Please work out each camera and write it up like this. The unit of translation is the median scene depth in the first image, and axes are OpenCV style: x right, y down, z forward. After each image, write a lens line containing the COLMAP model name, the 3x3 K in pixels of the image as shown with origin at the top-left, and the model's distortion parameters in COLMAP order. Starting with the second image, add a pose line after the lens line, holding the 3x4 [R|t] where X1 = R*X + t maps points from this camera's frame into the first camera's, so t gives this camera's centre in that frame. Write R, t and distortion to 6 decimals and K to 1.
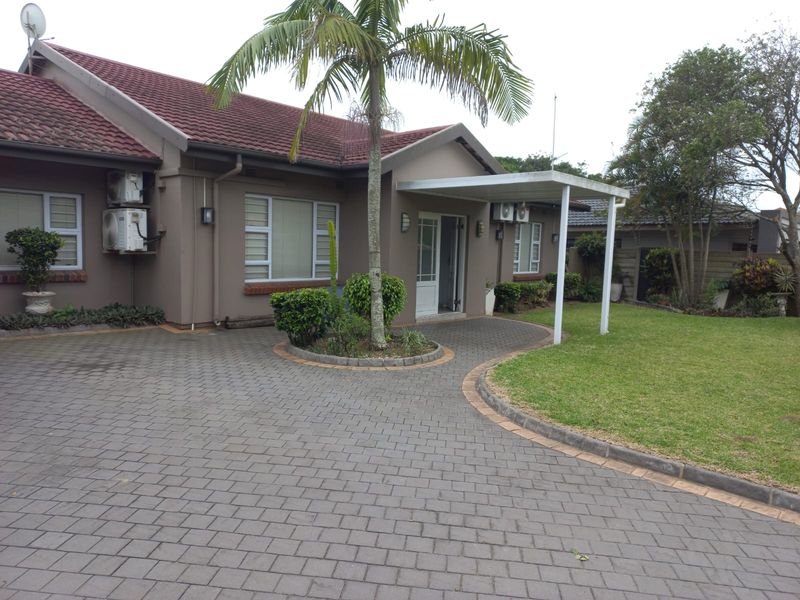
lens RADIAL K [[574.3, 0, 400.9], [0, 574.3, 300.0], [0, 0, 1]] dist [0.029386, -0.000109]
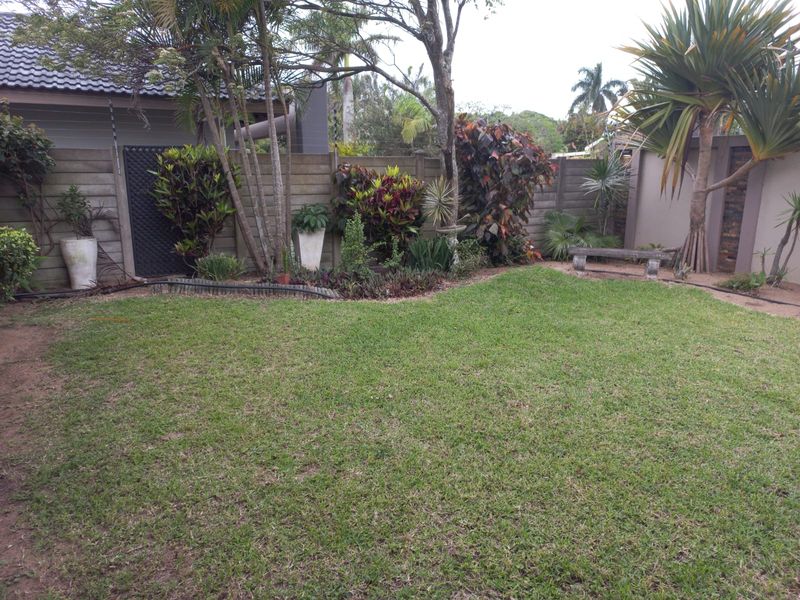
lens RADIAL K [[574.3, 0, 414.5], [0, 574.3, 302.8], [0, 0, 1]] dist [0.029386, -0.000109]
pose [[0.381023, -0.238009, 0.893405, 0.189296], [0.088961, 0.971252, 0.220808, -0.110106], [-0.920276, -0.004654, 0.391243, 1.307949]]
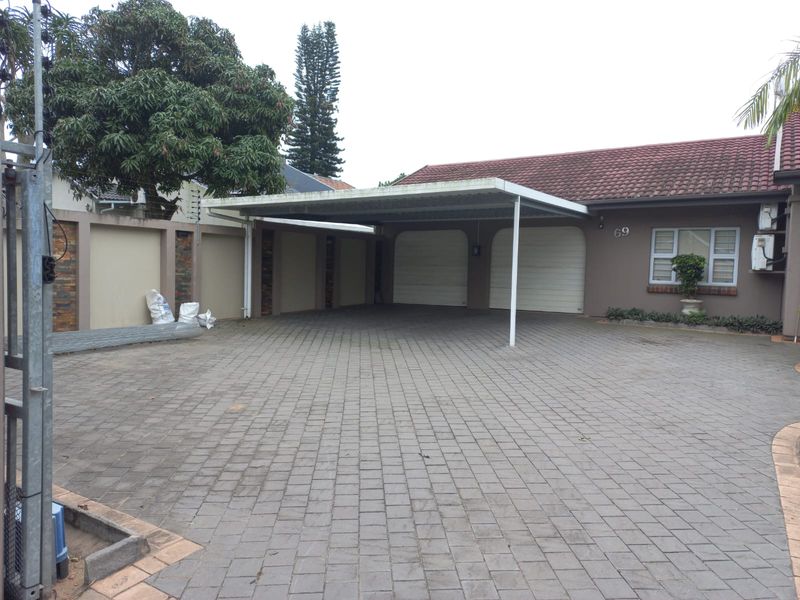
lens RADIAL K [[574.3, 0, 399.2], [0, 574.3, 302.0], [0, 0, 1]] dist [0.029386, -0.000109]
pose [[0.172443, 0.044213, -0.984027, 0.573675], [-0.112207, 0.993371, 0.024969, 0.032654], [0.978608, 0.106109, 0.176261, 0.069065]]
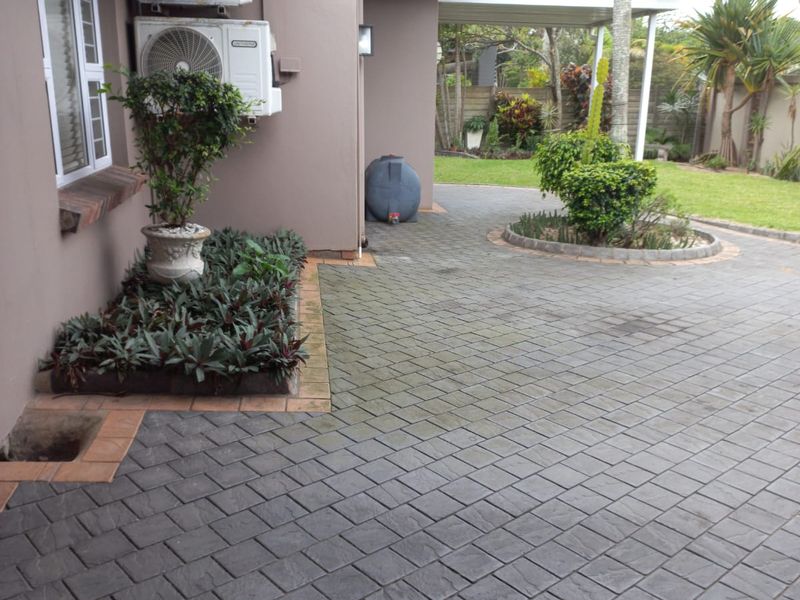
lens RADIAL K [[769.2, 0, 395.0], [0, 769.2, 300.0], [0, 0, 1]] dist [0.030390, 0.000000]
pose [[0.668104, -0.212468, 0.713088, -0.858441], [0.070153, 0.972082, 0.223908, -0.069617], [-0.740753, -0.099569, 0.664357, 0.466814]]
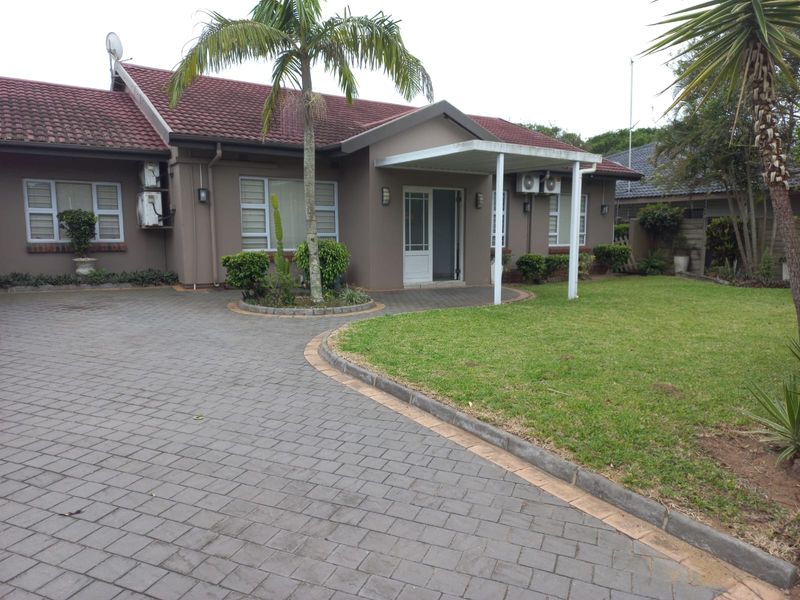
lens RADIAL K [[574.3, 0, 402.0], [0, 574.3, 301.9], [0, 0, 1]] dist [0.029386, -0.000109]
pose [[0.964422, 0.010164, -0.264172, 0.382975], [-0.002719, 0.999589, 0.028534, 0.041612], [0.264354, -0.026800, 0.964053, -0.066693]]
